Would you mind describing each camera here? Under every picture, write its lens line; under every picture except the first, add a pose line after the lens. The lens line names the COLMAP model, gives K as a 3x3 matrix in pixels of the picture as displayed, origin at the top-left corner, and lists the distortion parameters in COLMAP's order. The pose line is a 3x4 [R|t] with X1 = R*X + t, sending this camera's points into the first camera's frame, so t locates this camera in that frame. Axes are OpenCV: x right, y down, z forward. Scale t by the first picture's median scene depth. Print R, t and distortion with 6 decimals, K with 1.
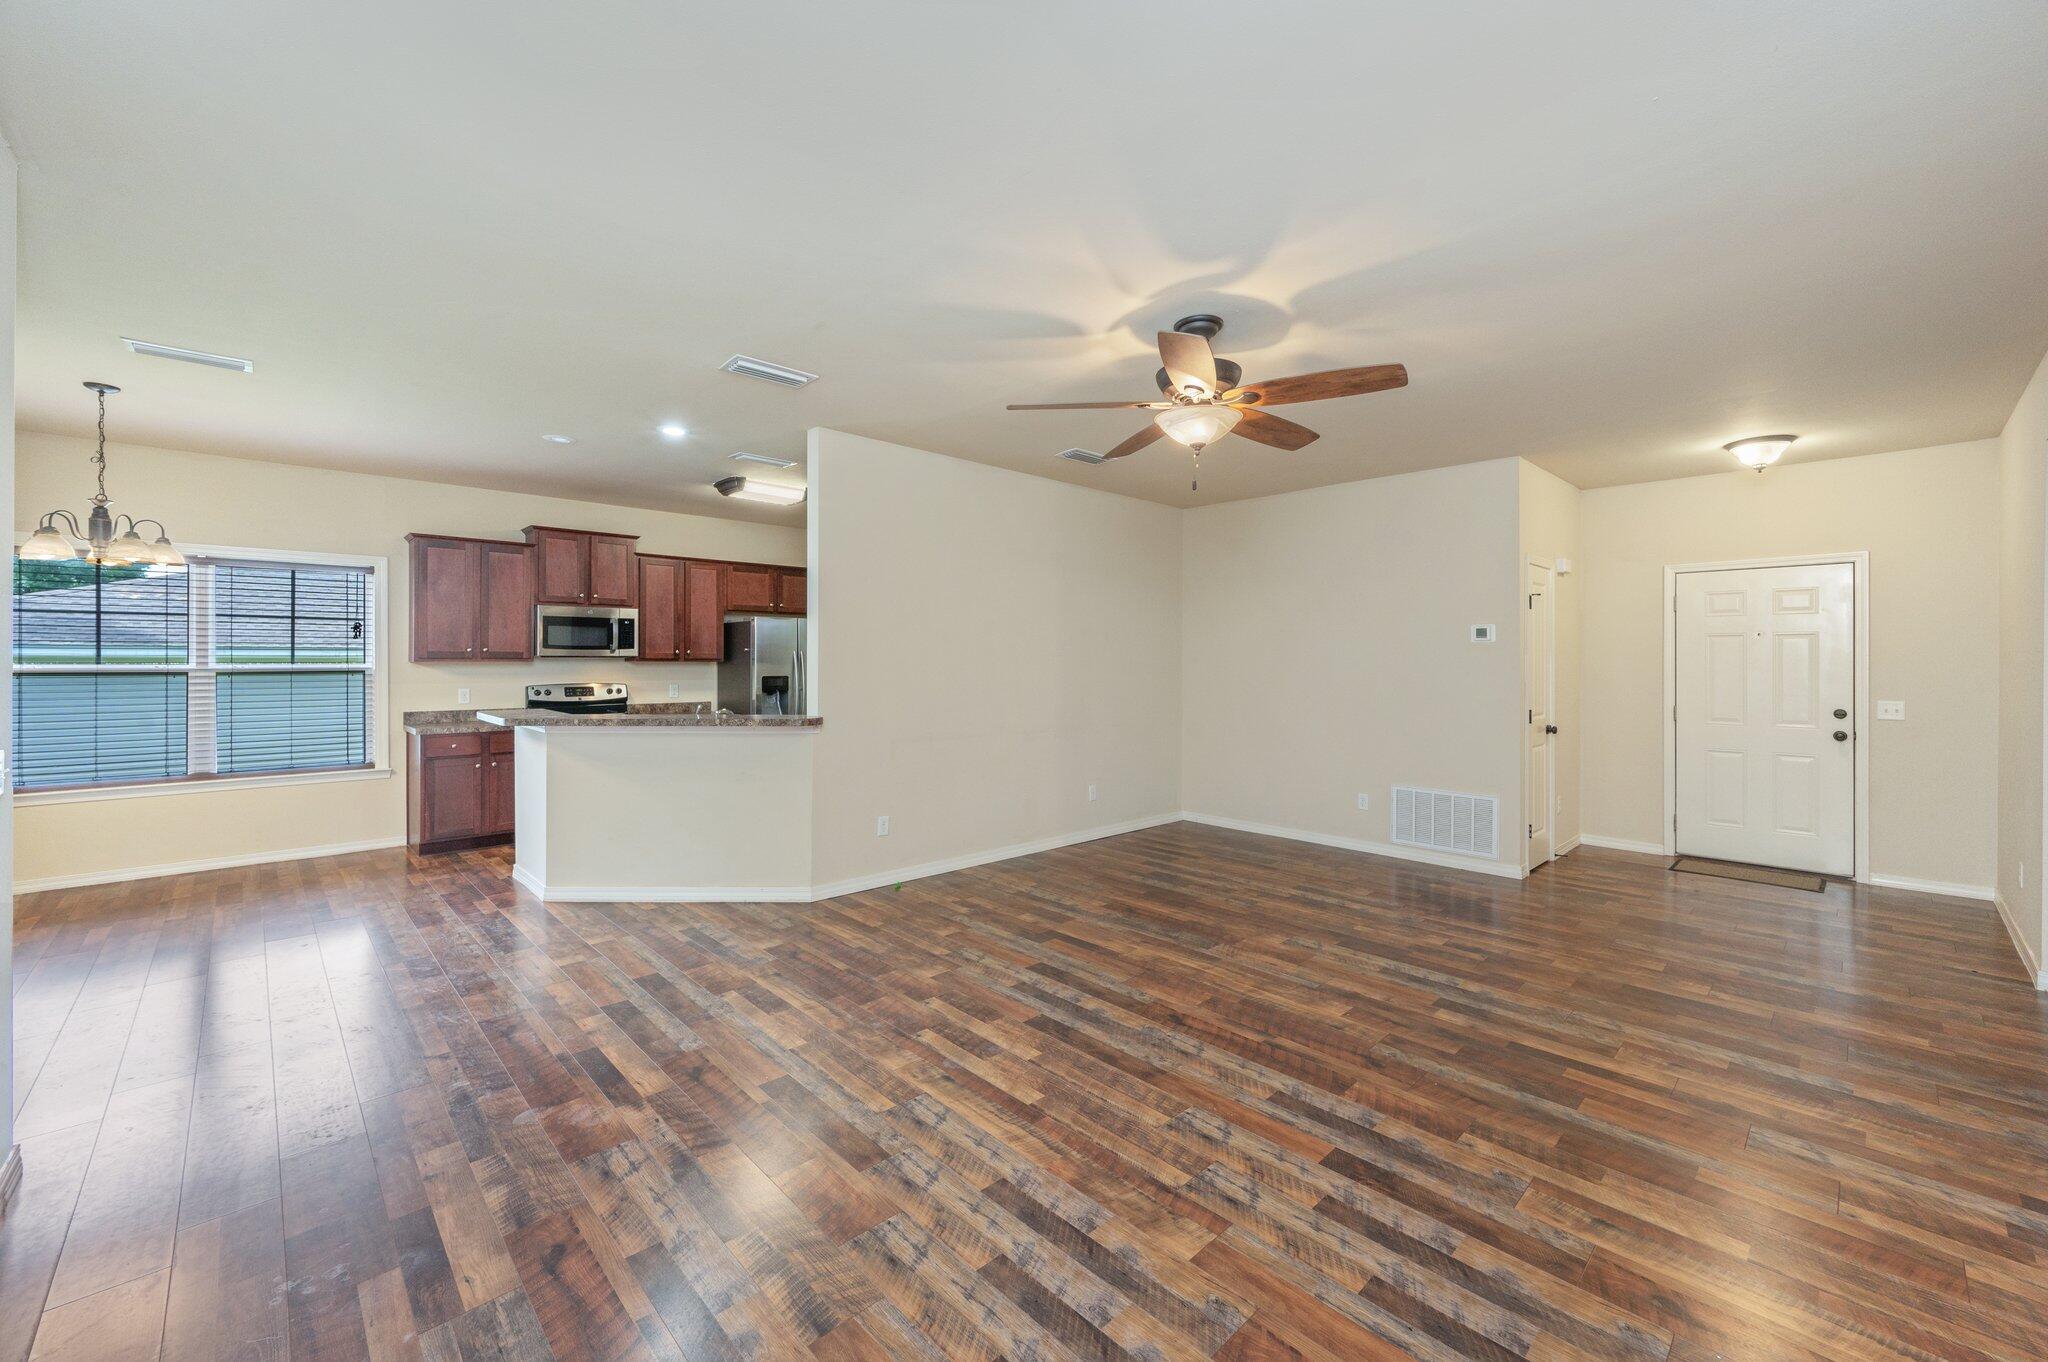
lens RADIAL K [[815.5, 0, 1026.3], [0, 815.5, 663.6], [0, 0, 1]] dist [0.002990, 0.000235]
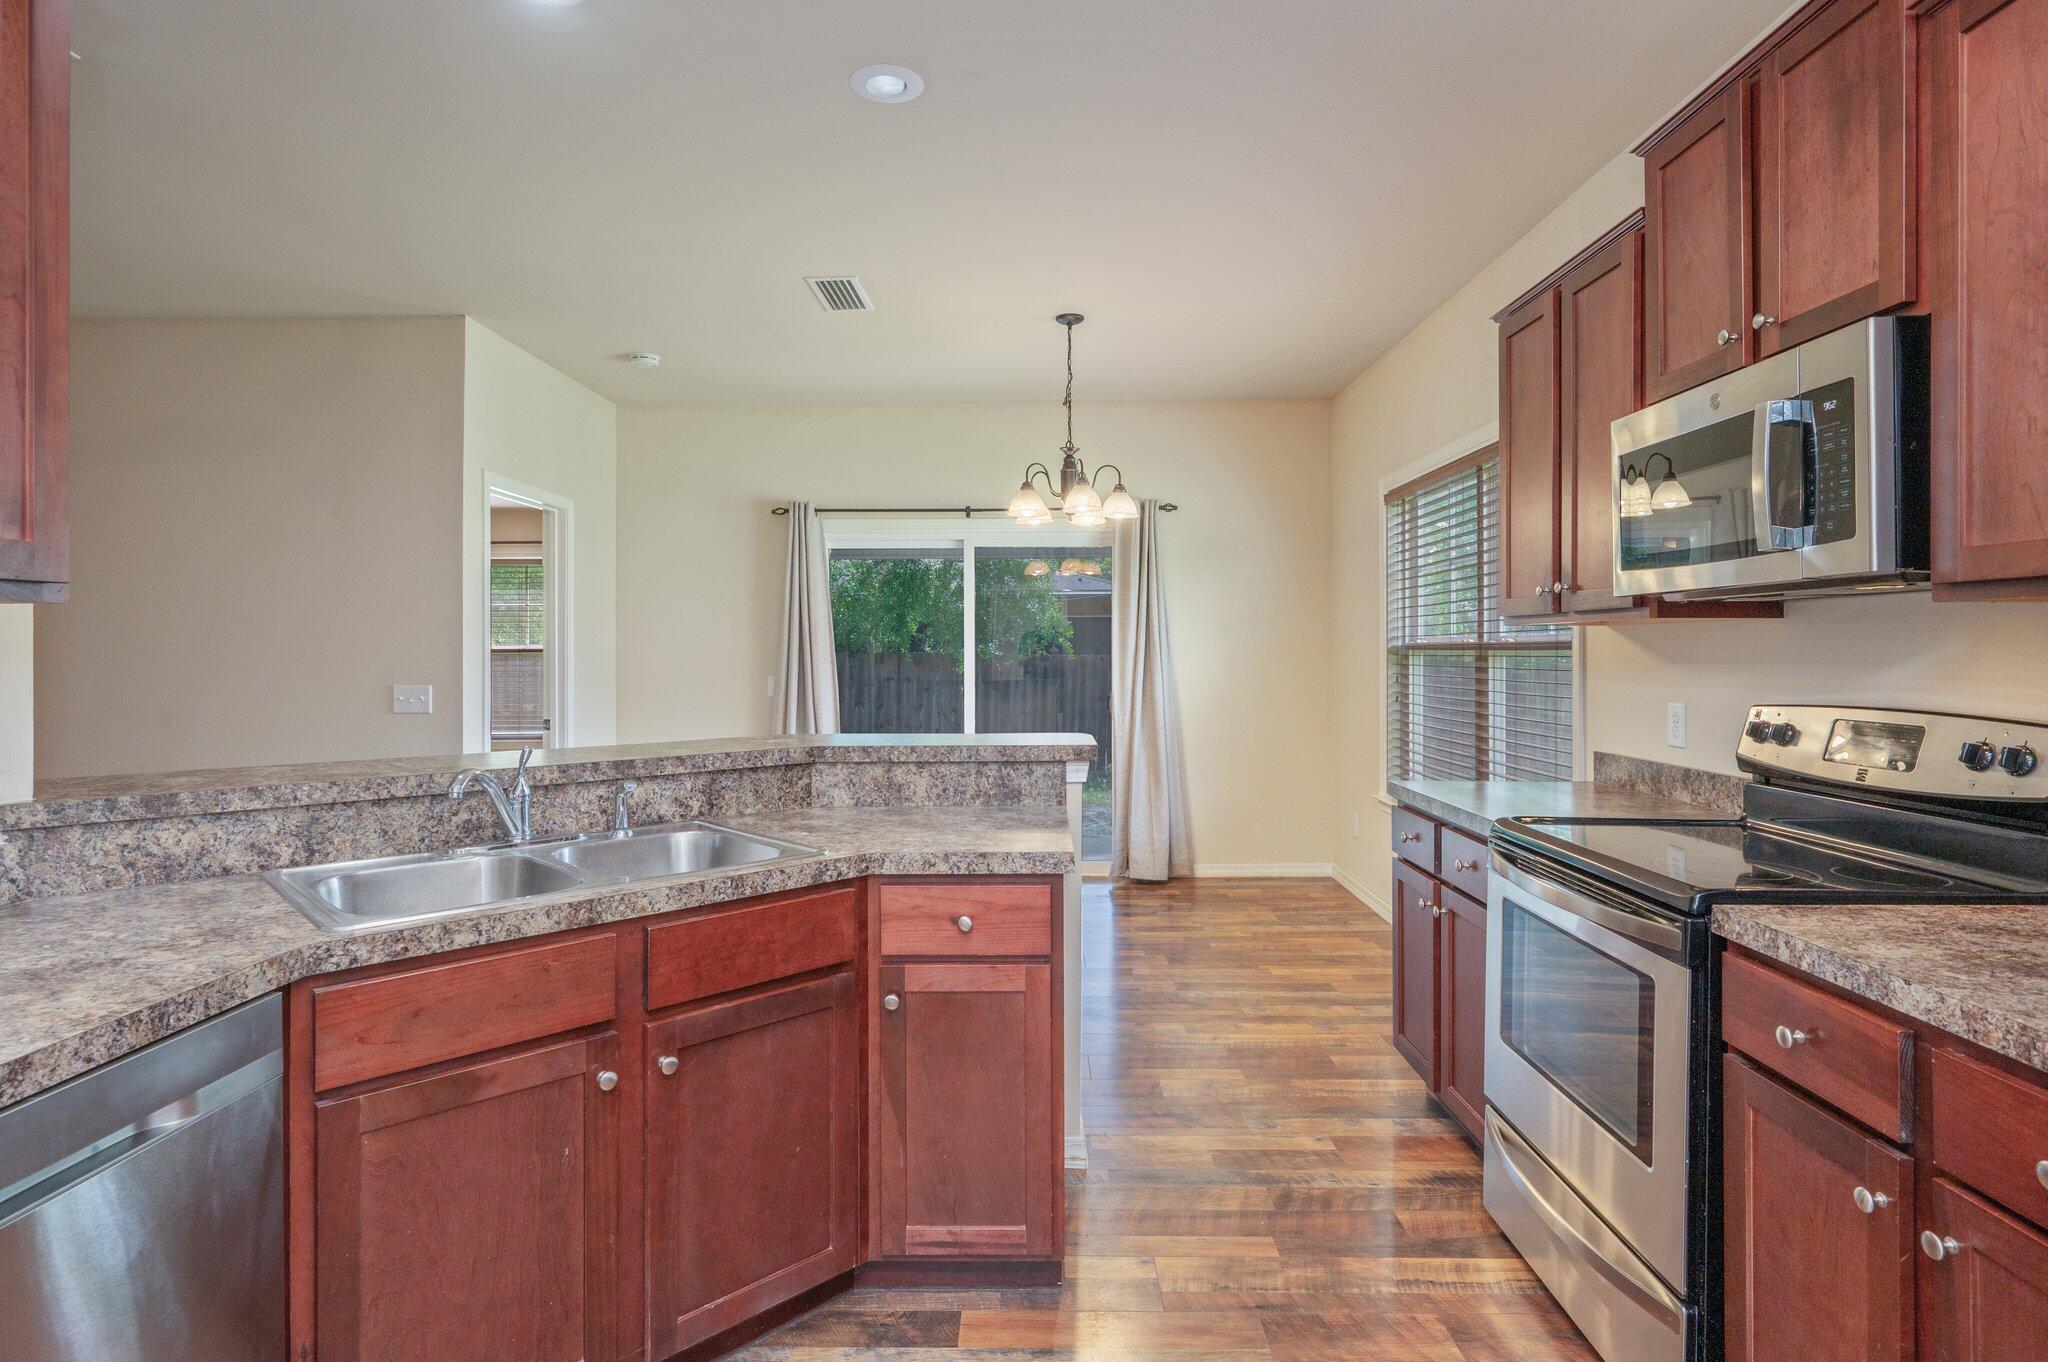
lens RADIAL K [[1072.5, 0, 1031.2], [0, 1072.5, 648.1], [0, 0, 1]] dist [0.001251, 0.000712]
pose [[-0.696102, -0.002815, -0.717937, -0.178860], [-0.004213, 0.999991, 0.000164, 0.009264], [0.717930, 0.003139, -0.696108, 1.099738]]
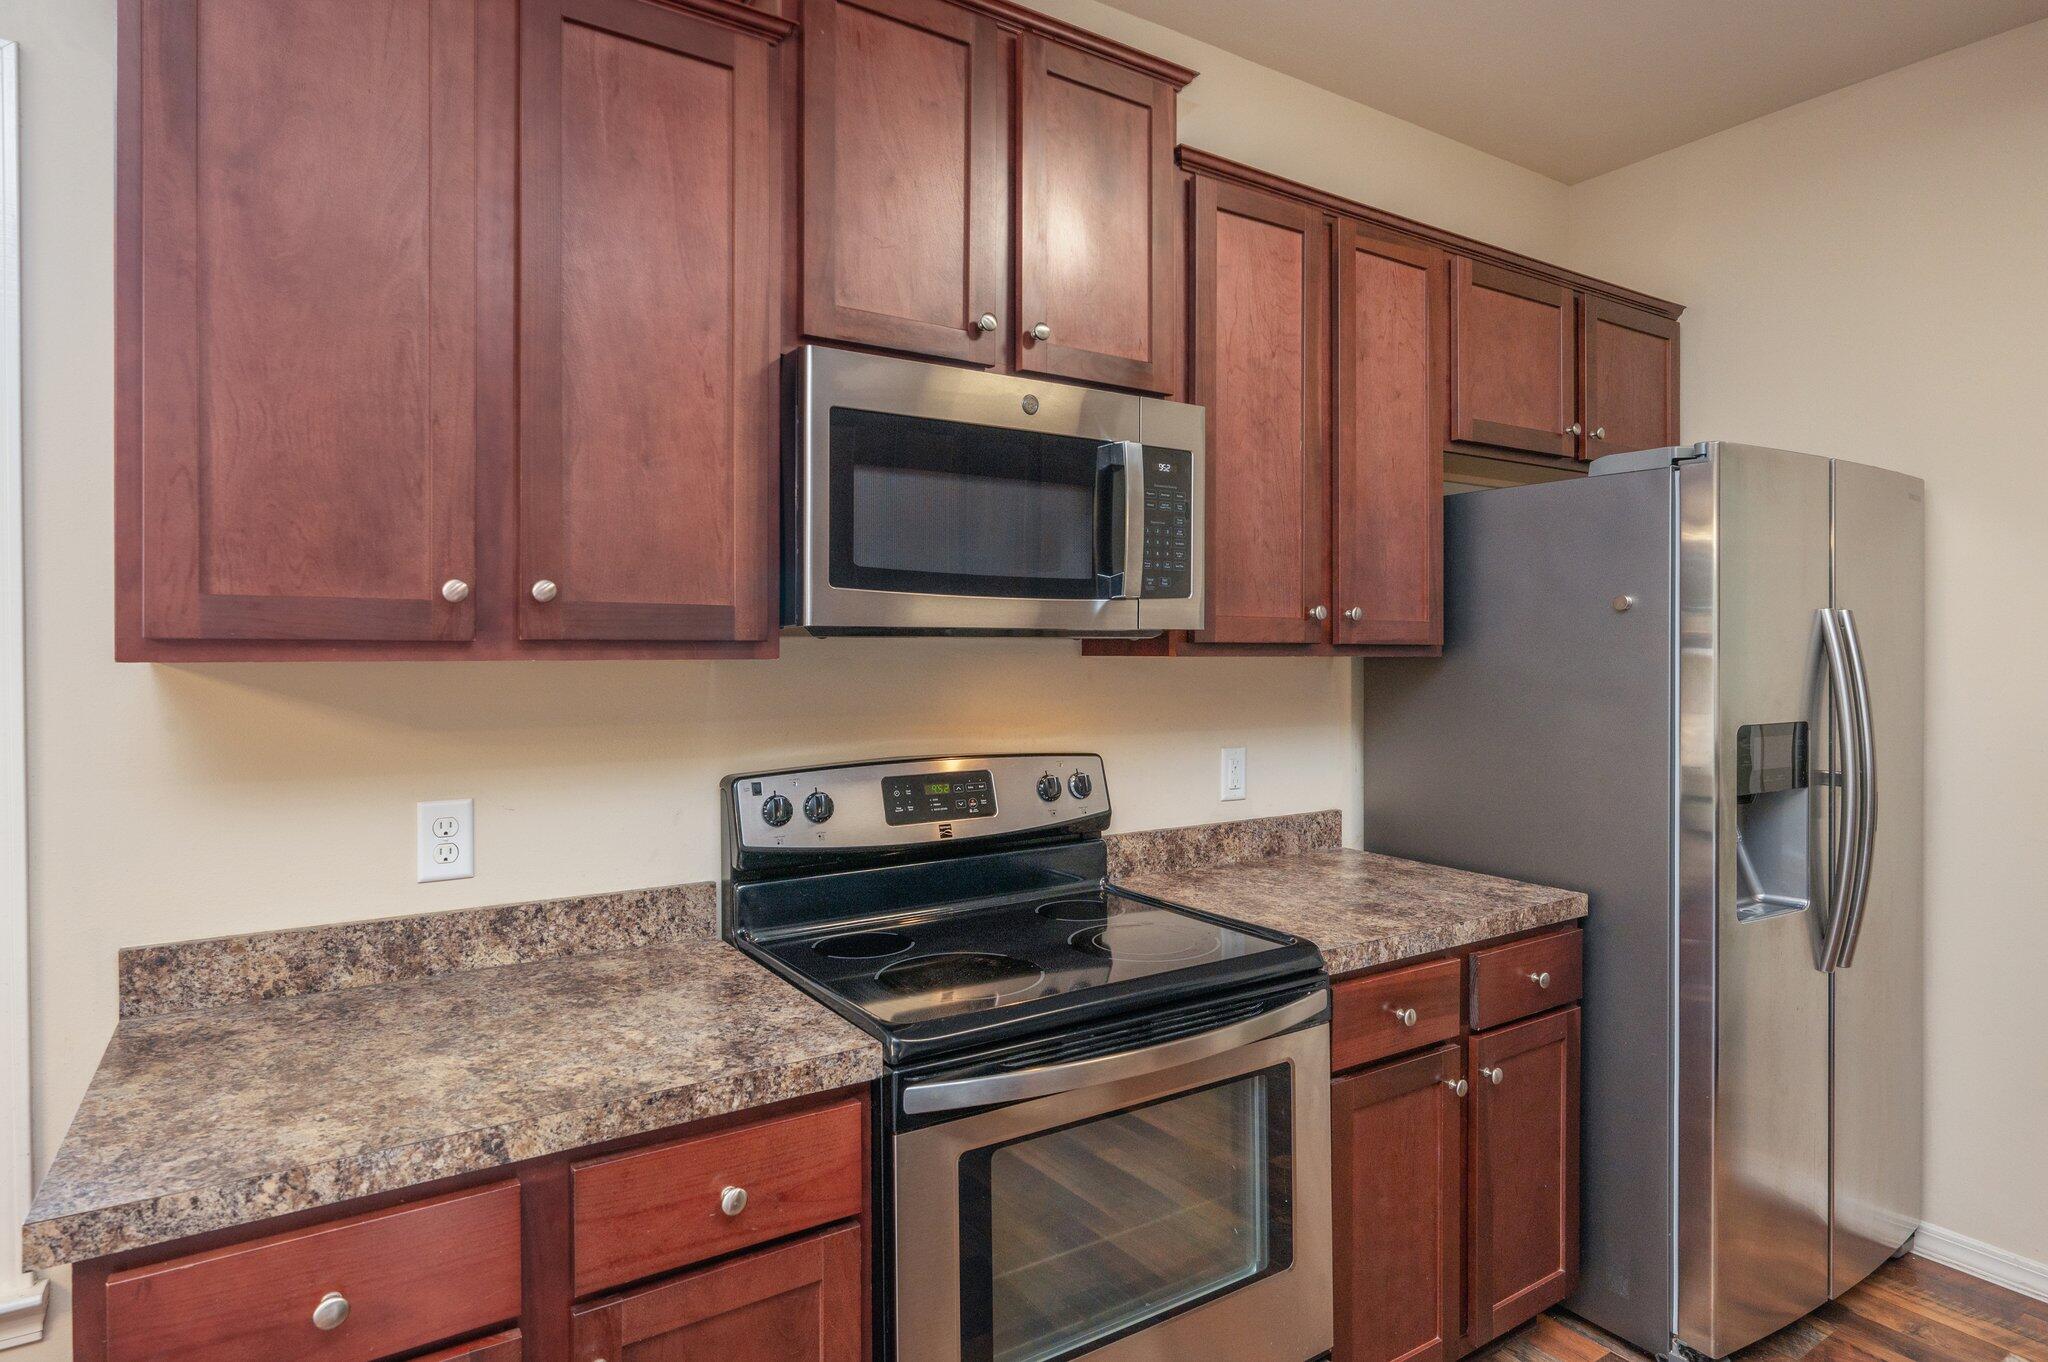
lens RADIAL K [[1125.9, 0, 1030.4], [0, 1125.9, 657.7], [0, 0, 1]] dist [-0.001964, 0.000055]
pose [[0.984490, 0.000617, -0.175439, -0.498630], [0.000236, 0.999988, 0.004846, -0.003925], [0.175440, -0.004812, 0.984478, 0.752170]]
